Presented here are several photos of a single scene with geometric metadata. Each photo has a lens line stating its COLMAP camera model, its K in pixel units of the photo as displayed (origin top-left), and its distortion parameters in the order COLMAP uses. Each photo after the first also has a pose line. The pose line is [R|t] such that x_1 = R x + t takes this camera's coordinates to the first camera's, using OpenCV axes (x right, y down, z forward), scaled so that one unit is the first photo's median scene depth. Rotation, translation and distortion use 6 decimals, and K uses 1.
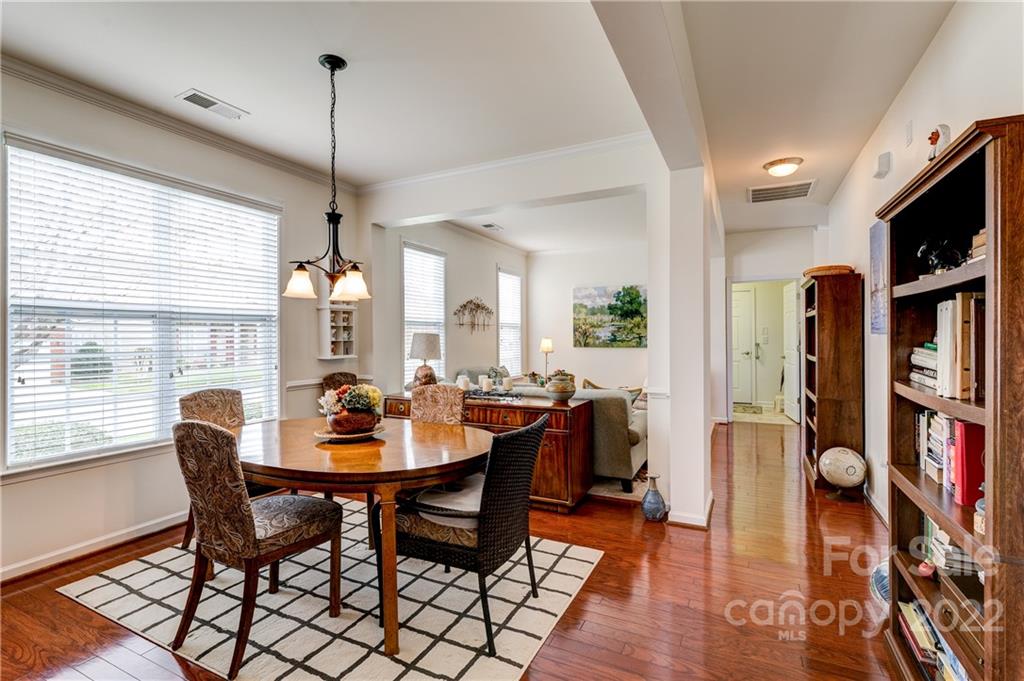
lens RADIAL K [[471.2, 0, 511.9], [0, 471.2, 338.3], [0, 0, 1]] dist [-0.000709, -0.001083]
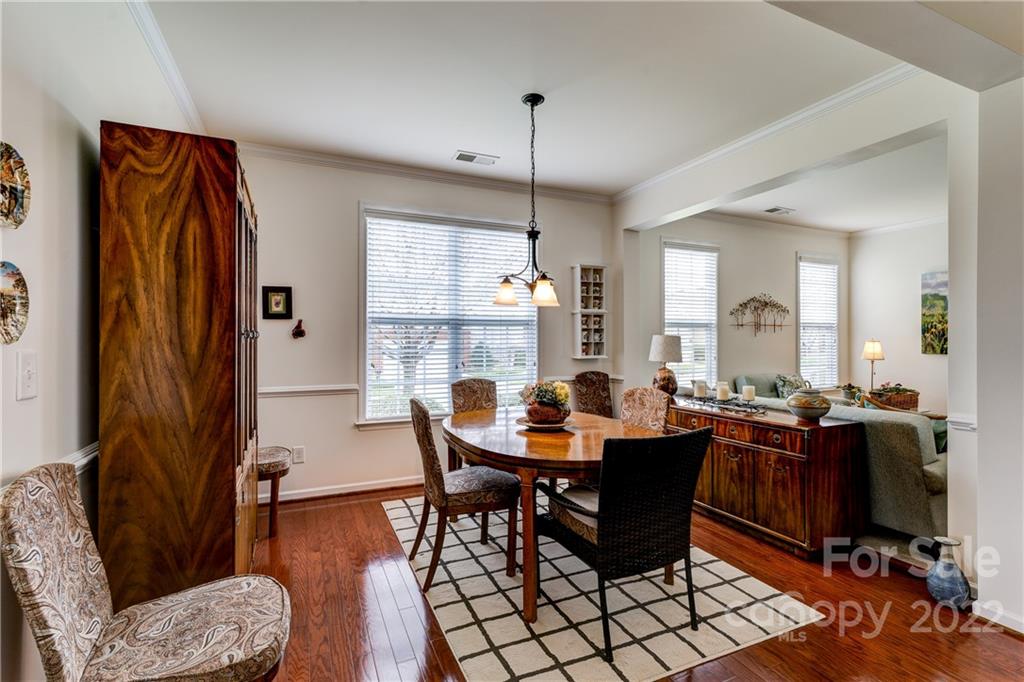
lens RADIAL K [[471.2, 0, 512.7], [0, 471.2, 341.0], [0, 0, 1]] dist [-0.000709, -0.001083]
pose [[0.772446, 0.006261, -0.635049, 0.239325], [-0.005515, 0.999980, 0.003150, 0.000151], [0.635056, 0.001069, 0.772465, 0.061386]]
